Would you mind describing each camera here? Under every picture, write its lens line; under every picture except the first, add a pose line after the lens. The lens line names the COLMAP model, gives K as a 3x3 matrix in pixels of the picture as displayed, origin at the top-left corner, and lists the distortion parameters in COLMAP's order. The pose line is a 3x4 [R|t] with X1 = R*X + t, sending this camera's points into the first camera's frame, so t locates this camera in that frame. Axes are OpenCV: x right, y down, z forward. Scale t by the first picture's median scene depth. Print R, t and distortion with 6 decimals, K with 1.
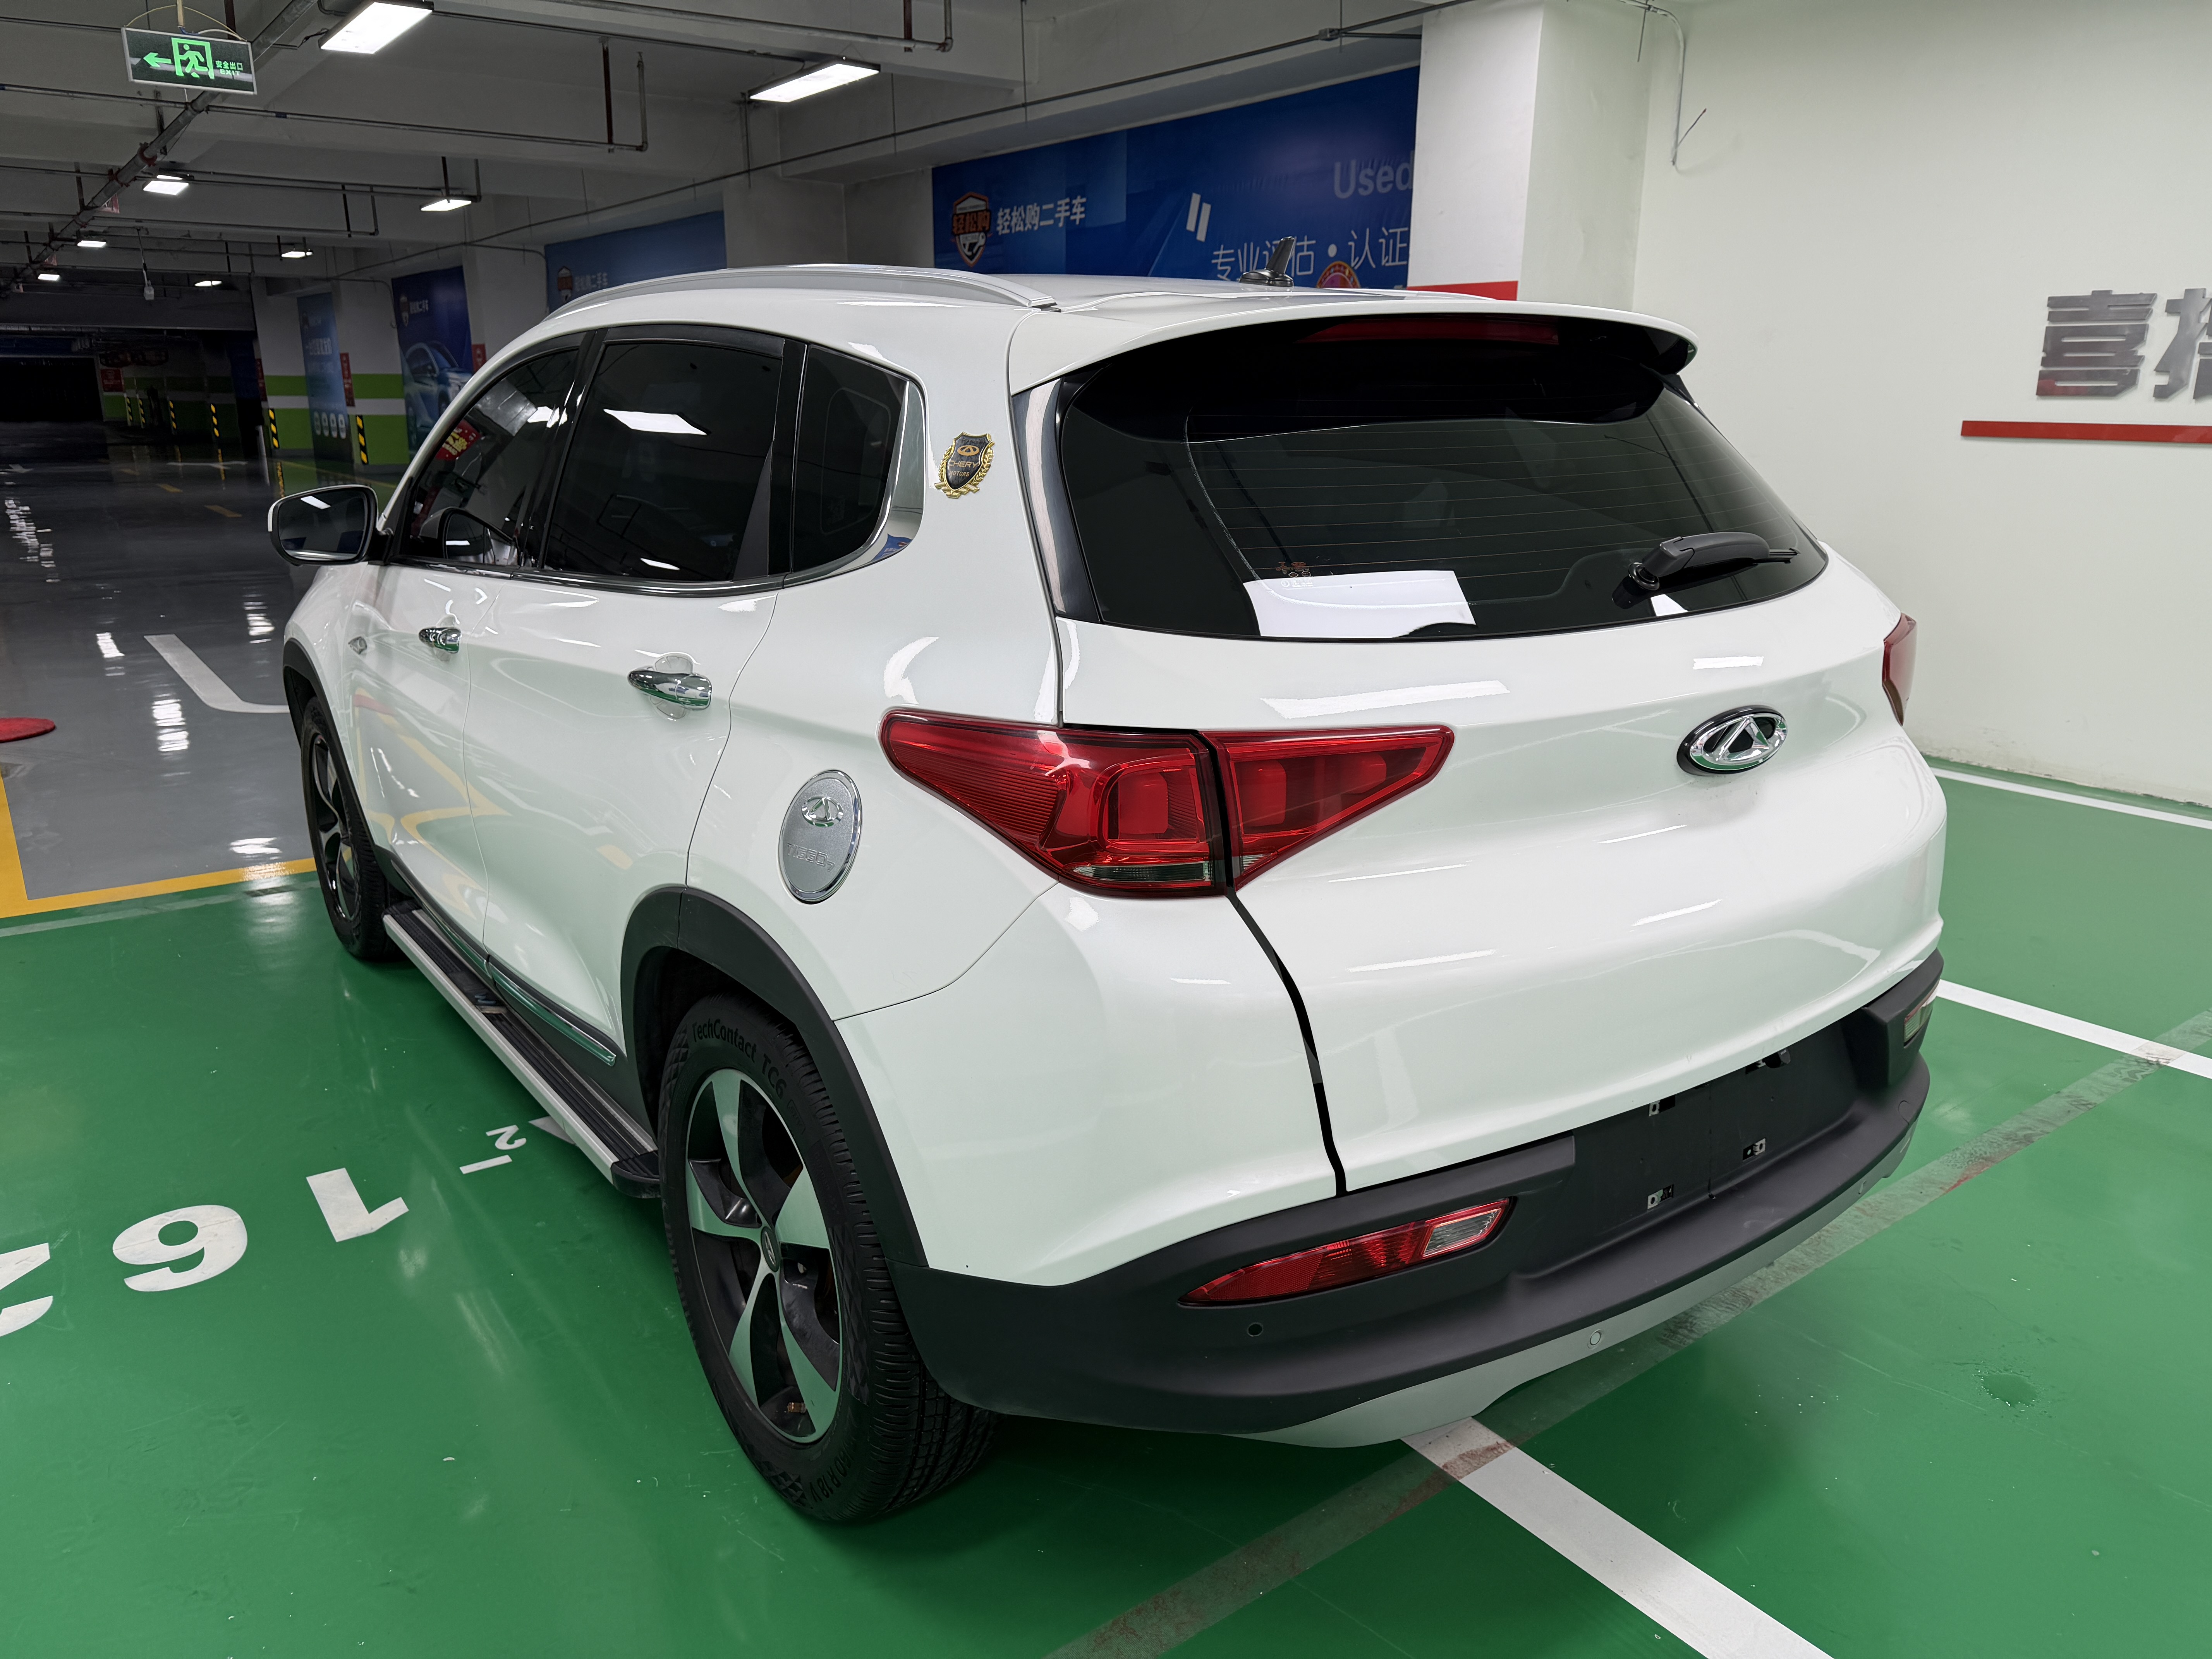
lens RADIAL K [[1582.5, 0, 1096.8], [0, 1582.5, 821.0], [0, 0, 1]] dist [0.026849, -0.021812]
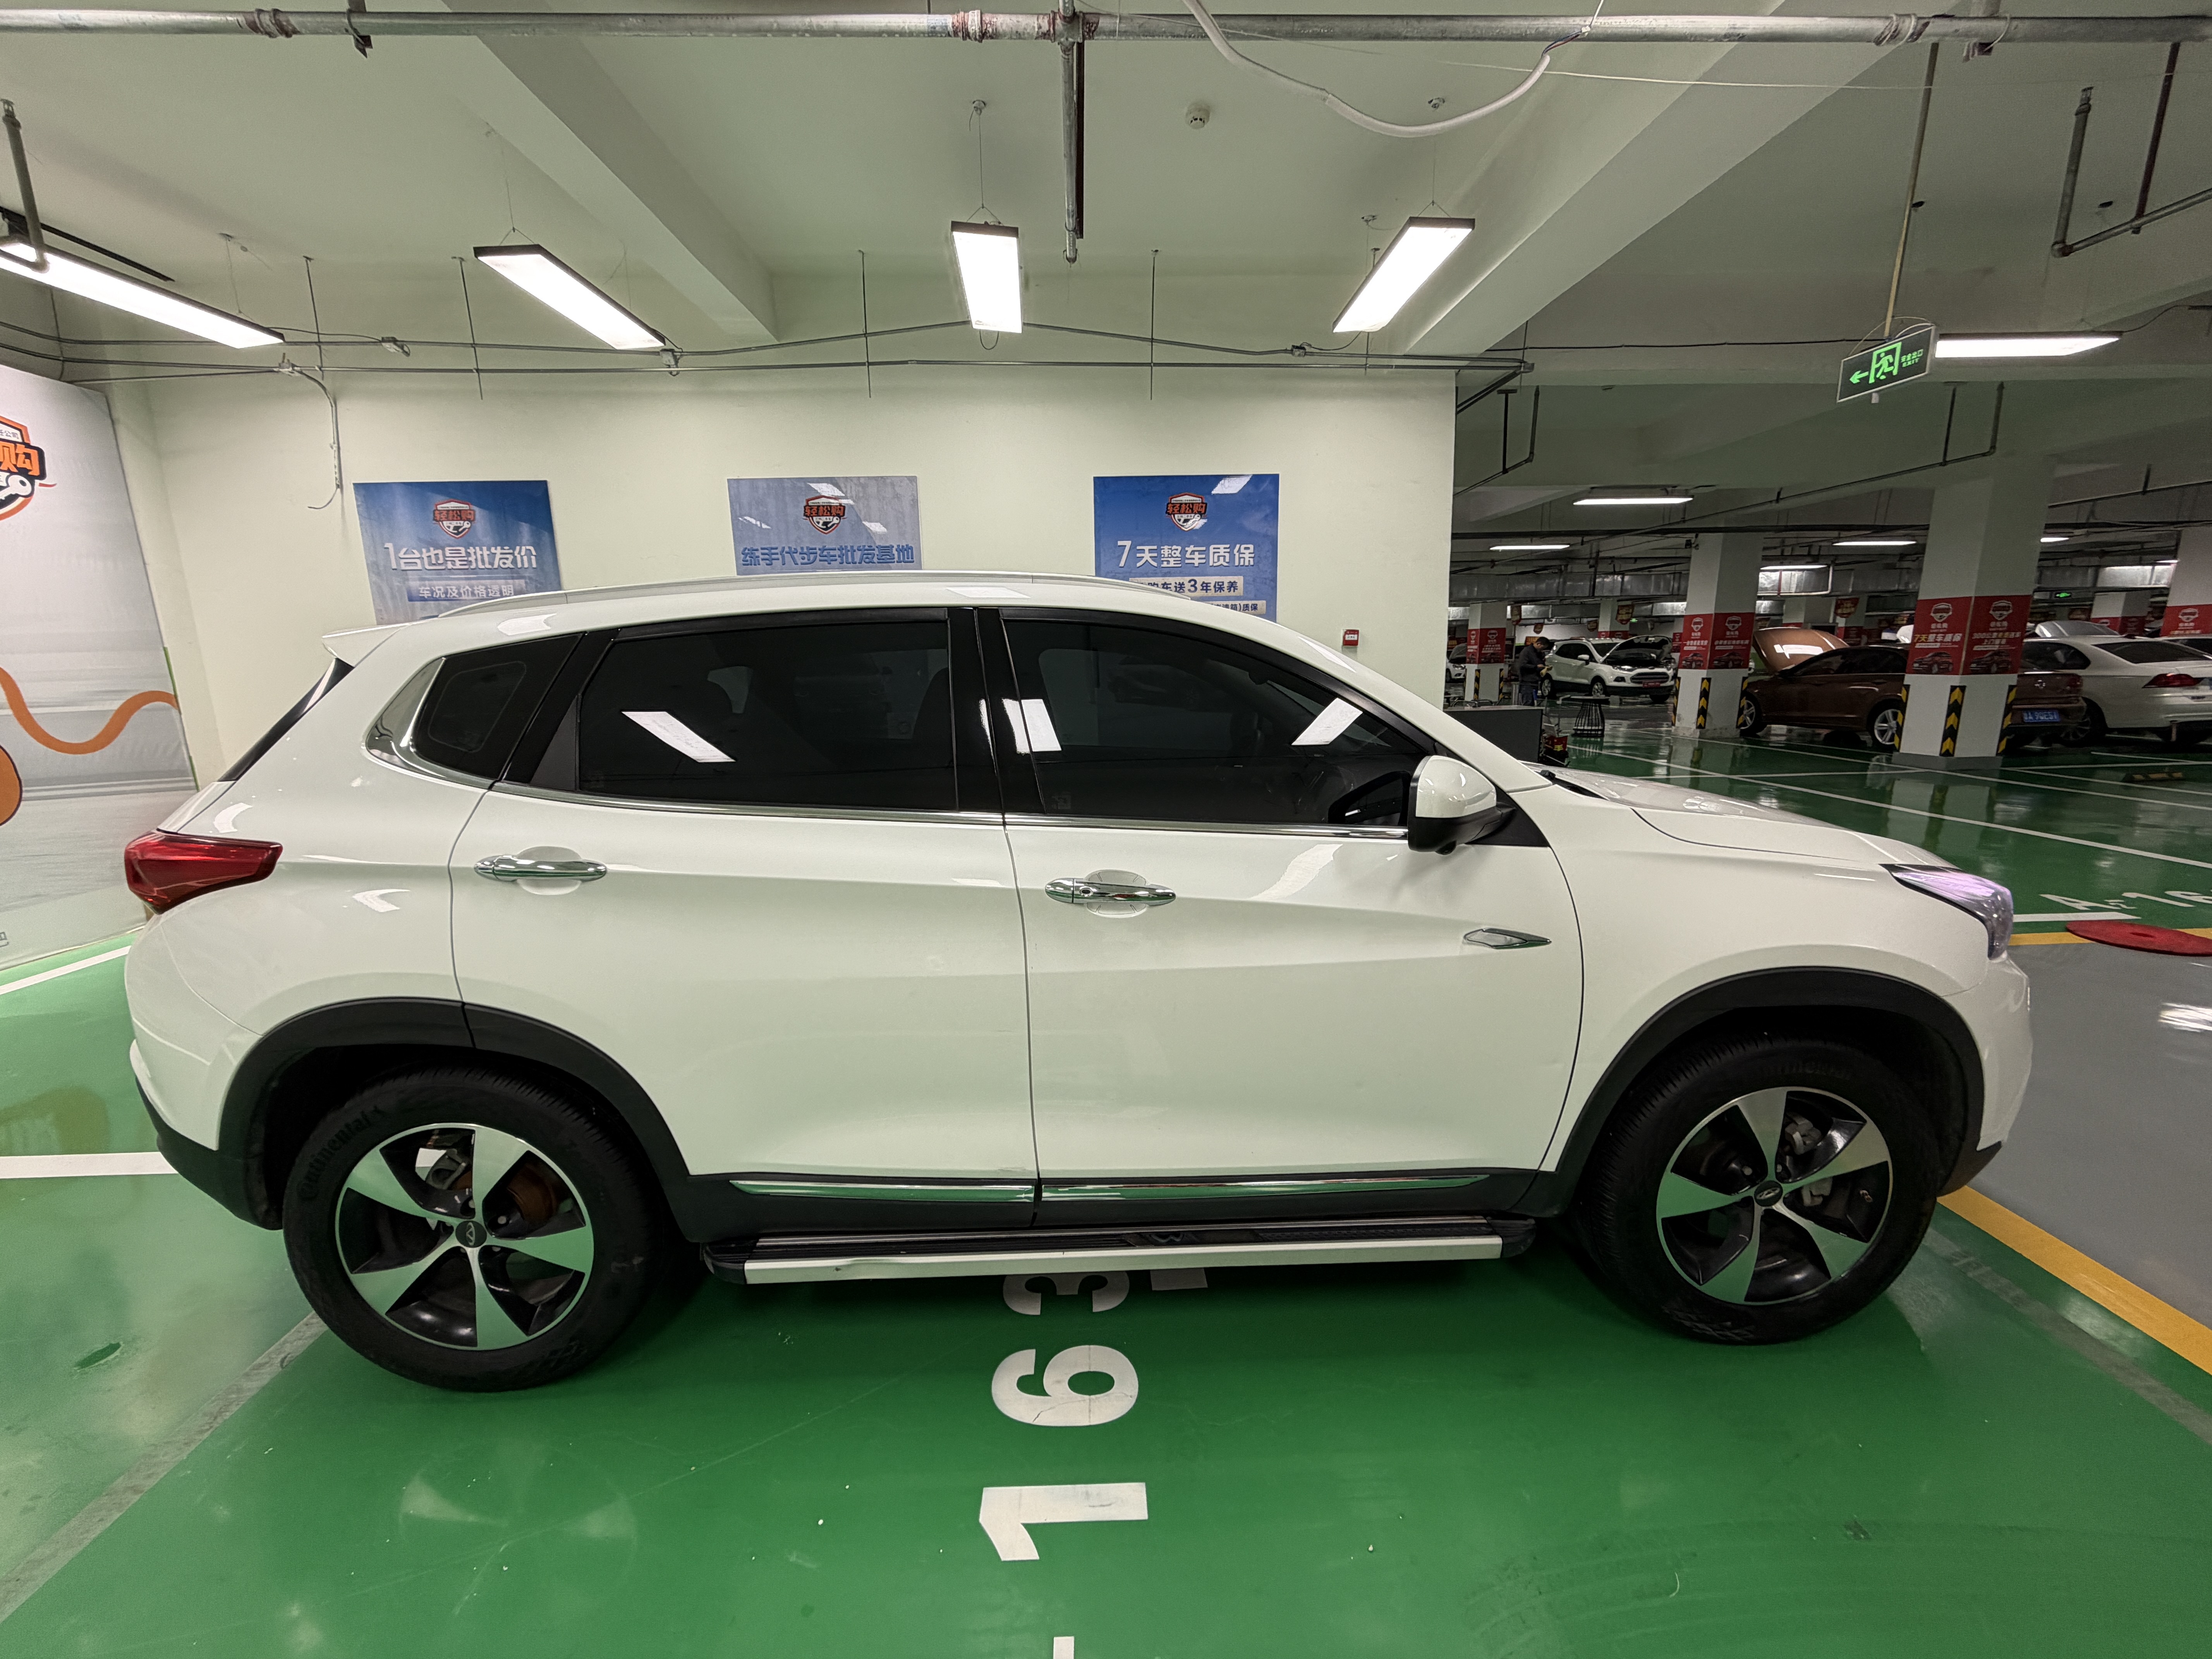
lens RADIAL K [[883.4, 0, 1106.0], [0, 883.4, 829.5], [0, 0, 1]] dist [0.001725, -0.000153]
pose [[-0.559437, 0.166316, -0.812015, 0.213999], [-0.202787, 0.922428, 0.328640, -0.176644], [0.803684, 0.348520, -0.482314, 0.652124]]
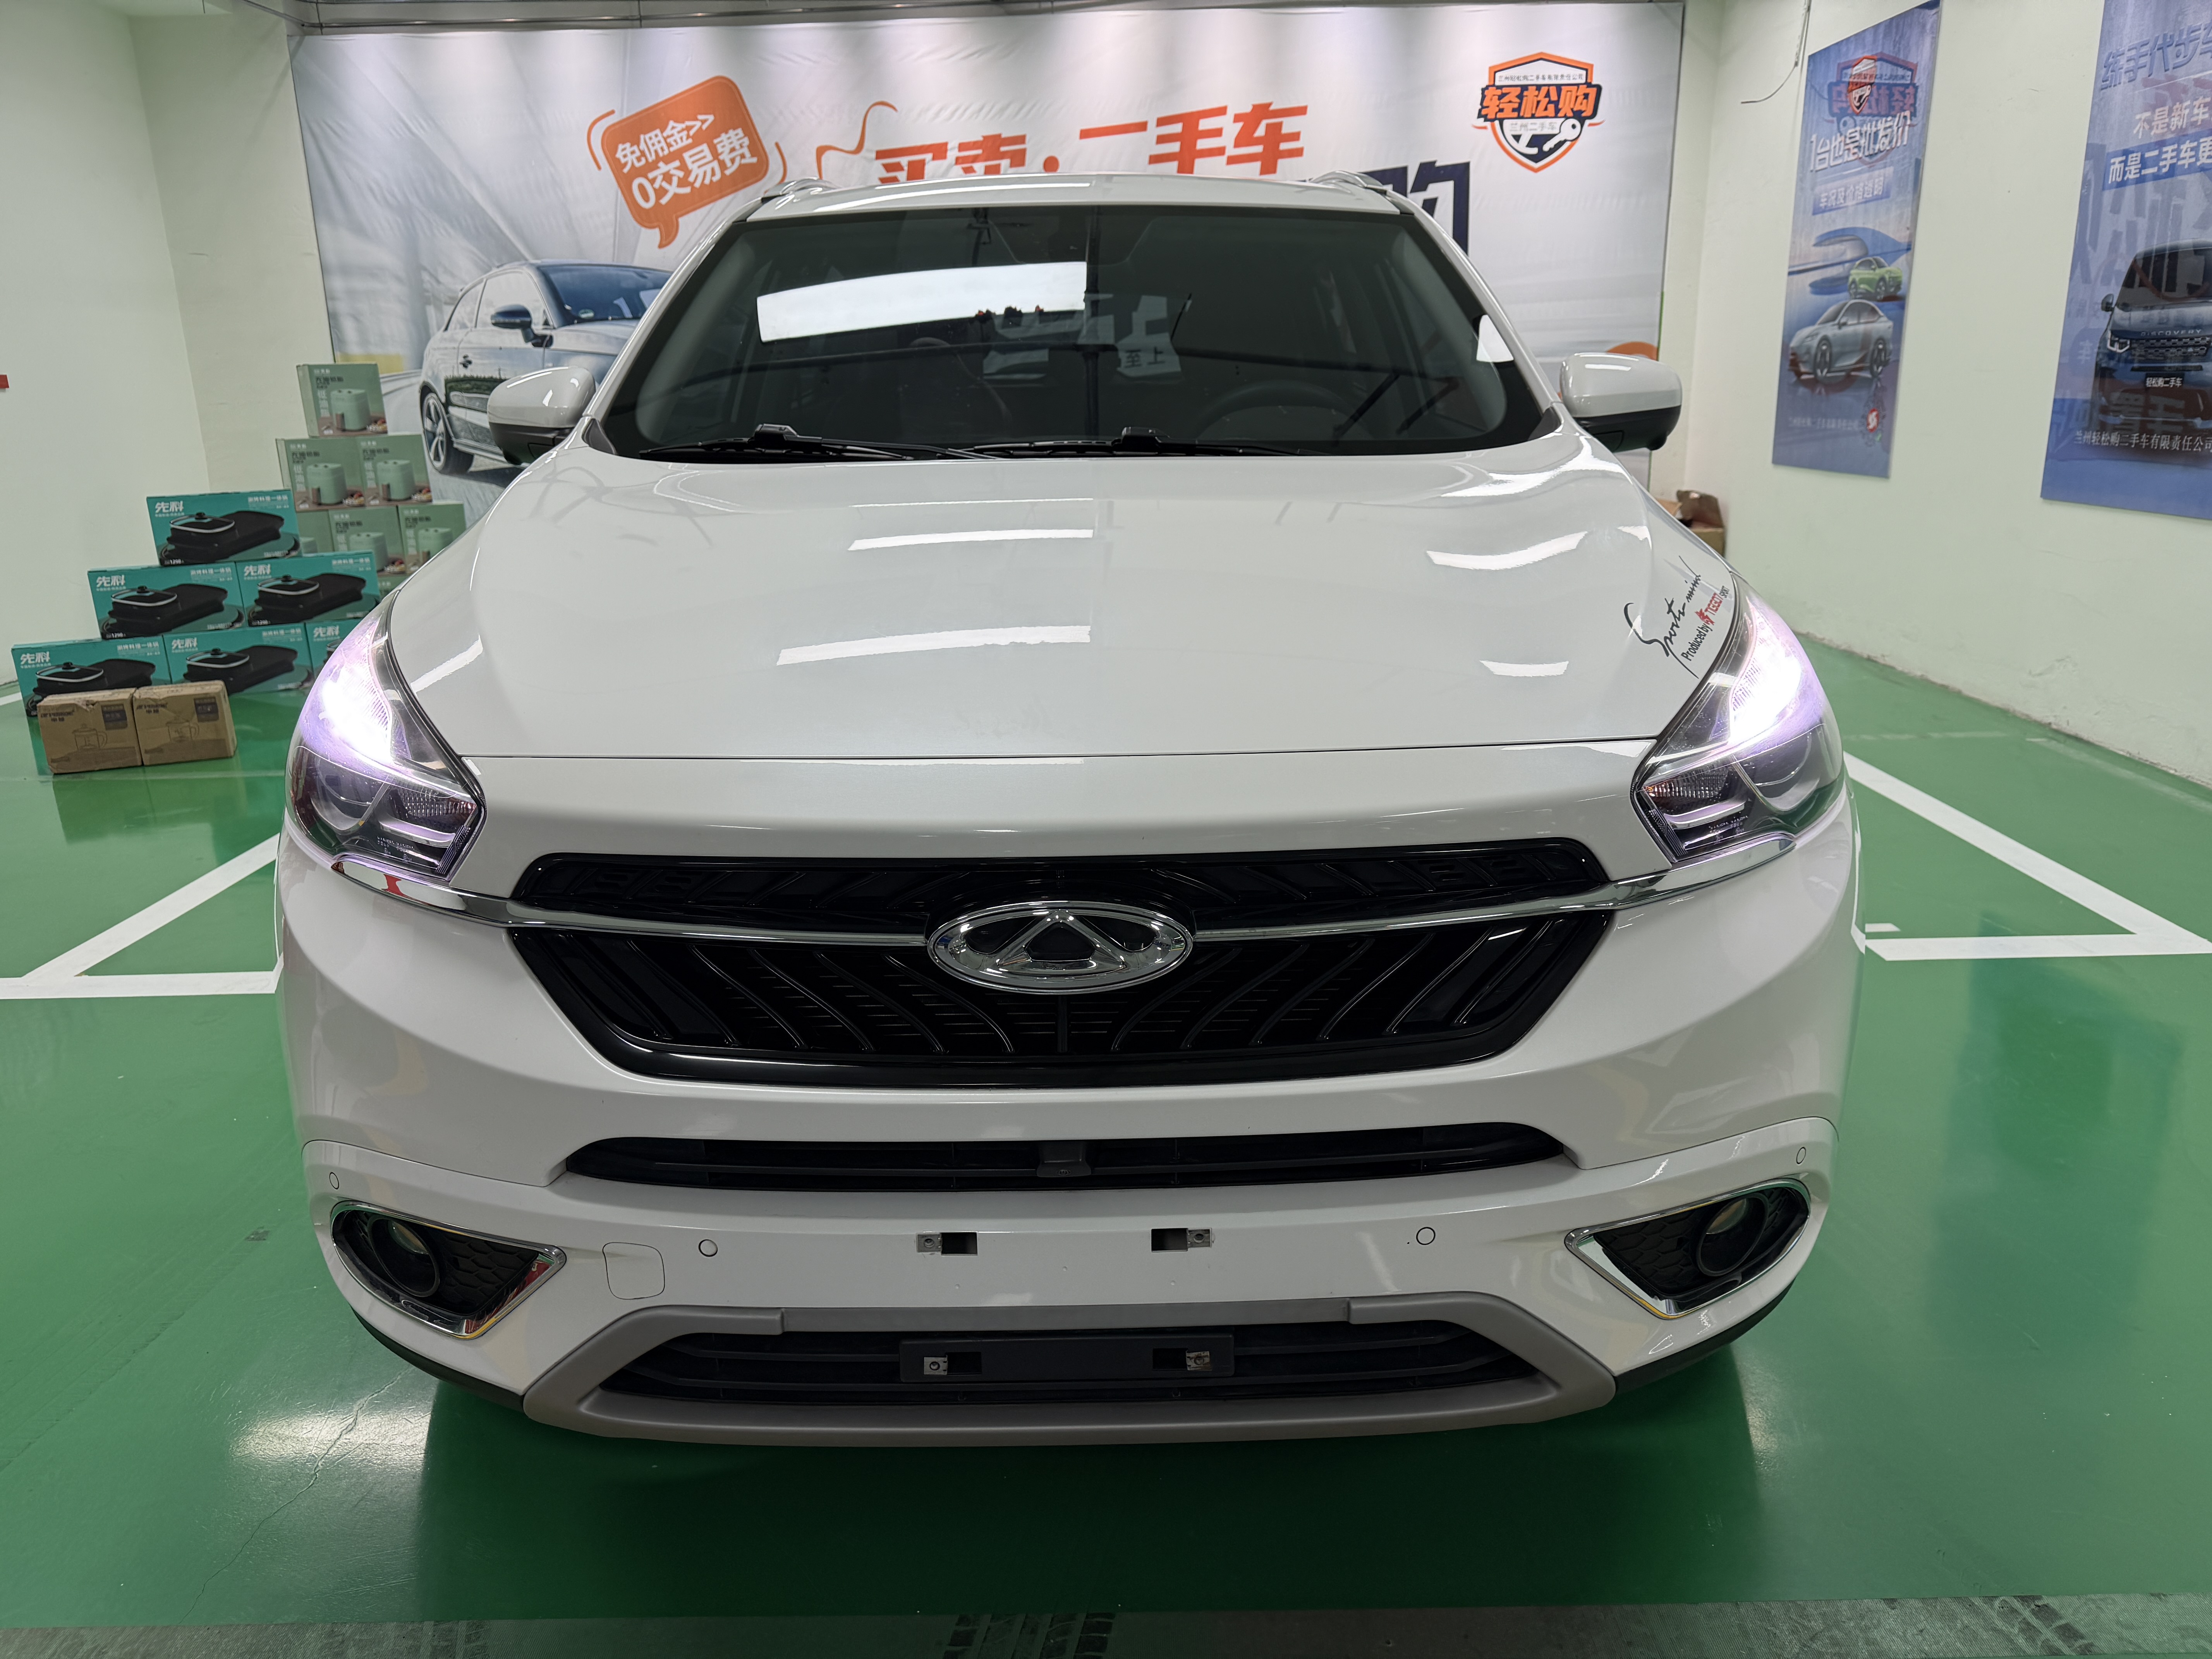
lens RADIAL K [[1565.5, 0, 1106.0], [0, 1565.5, 829.5], [0, 0, 1]] dist [0.007158, -0.011502]
pose [[-0.814693, -0.148820, 0.560471, -0.347431], [0.167864, 0.864606, 0.473580, -0.193492], [-0.555065, 0.479905, -0.679407, 0.836638]]
